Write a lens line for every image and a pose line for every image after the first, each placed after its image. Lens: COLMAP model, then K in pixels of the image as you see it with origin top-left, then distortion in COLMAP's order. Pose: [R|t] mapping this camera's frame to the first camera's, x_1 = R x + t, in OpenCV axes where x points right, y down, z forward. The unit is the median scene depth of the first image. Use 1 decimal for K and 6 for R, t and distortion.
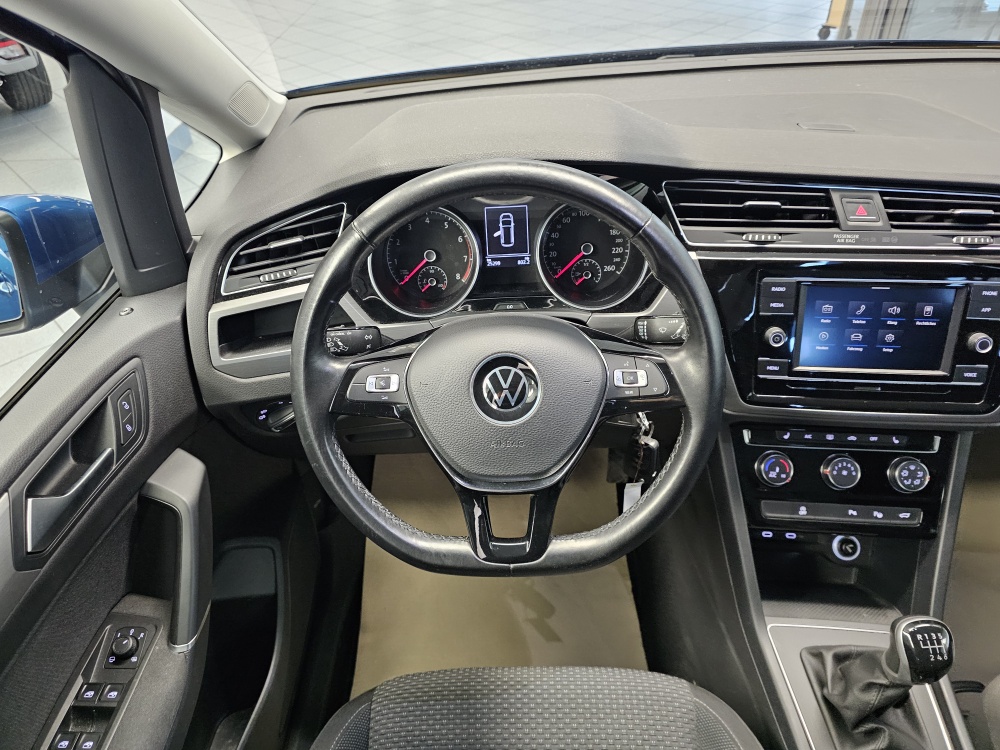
lens RADIAL K [[660.7, 0, 500.0], [0, 660.7, 375.0], [0, 0, 1]] dist [0.072208, -0.079512]
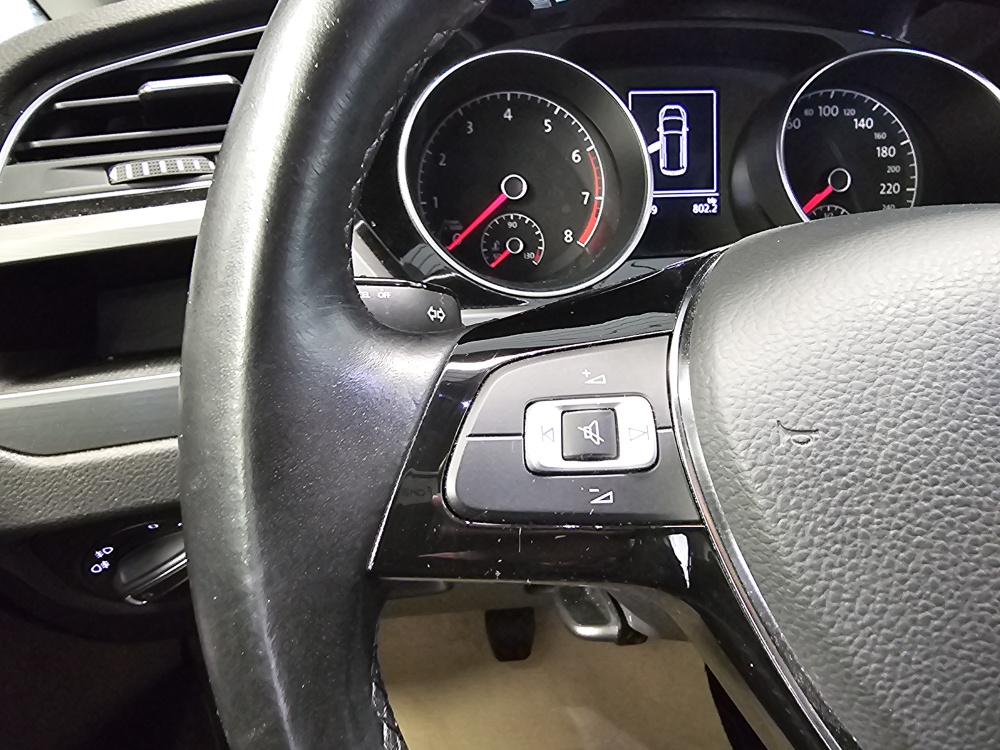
lens RADIAL K [[683.9, 0, 492.6], [0, 683.9, 368.3], [0, 0, 1]] dist [-0.000265, -0.000661]
pose [[0.993626, -0.002623, 0.112697, -0.197171], [0.021305, 0.986081, -0.164894, 0.023770], [-0.110695, 0.166244, 0.979852, 0.634766]]
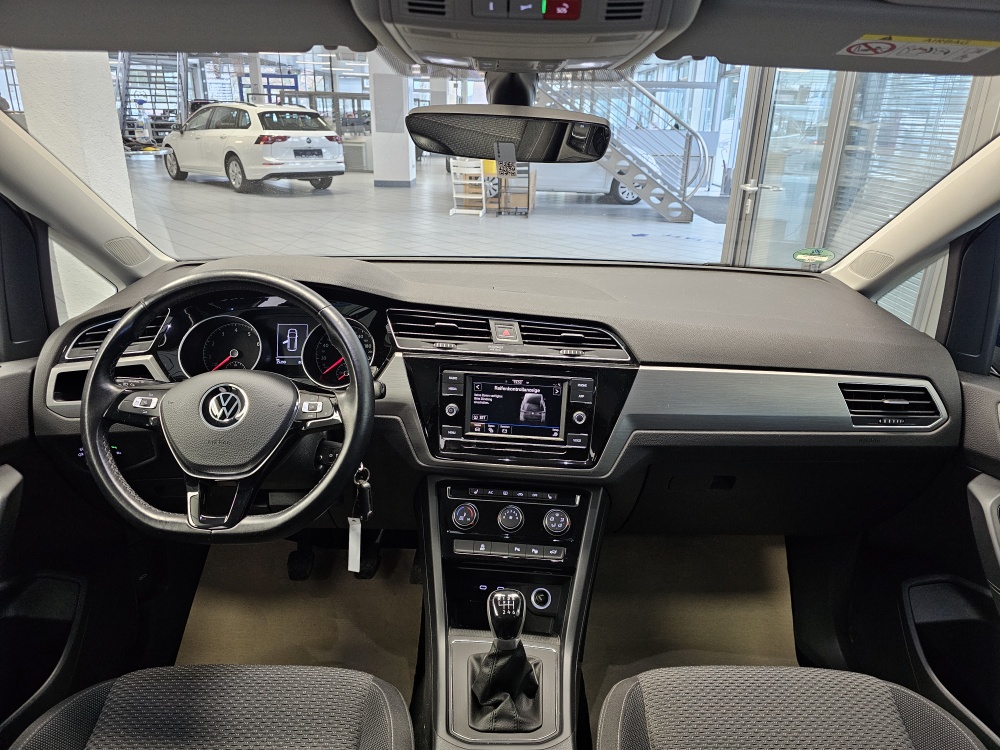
lens RADIAL K [[660.7, 0, 500.0], [0, 660.7, 375.0], [0, 0, 1]] dist [0.072208, -0.079512]
pose [[0.997625, 0.058601, 0.036204, 0.465882], [-0.043923, 0.946063, -0.320993, 0.334556], [-0.053062, 0.318640, 0.946389, -0.409055]]
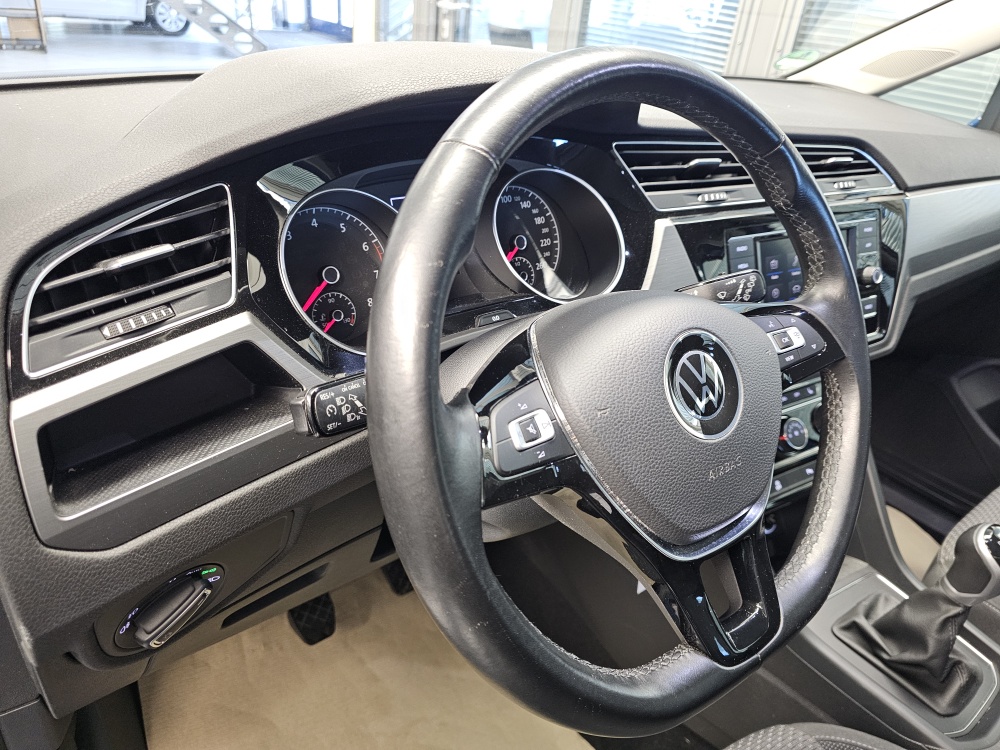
lens RADIAL K [[677.0, 0, 502.1], [0, 677.0, 365.4], [0, 0, 1]] dist [0.069749, -0.086525]
pose [[0.785740, -0.195598, 0.586817, -0.429697], [0.285516, 0.956264, -0.063561, -0.008529], [-0.548720, 0.217488, 0.807221, 0.450349]]
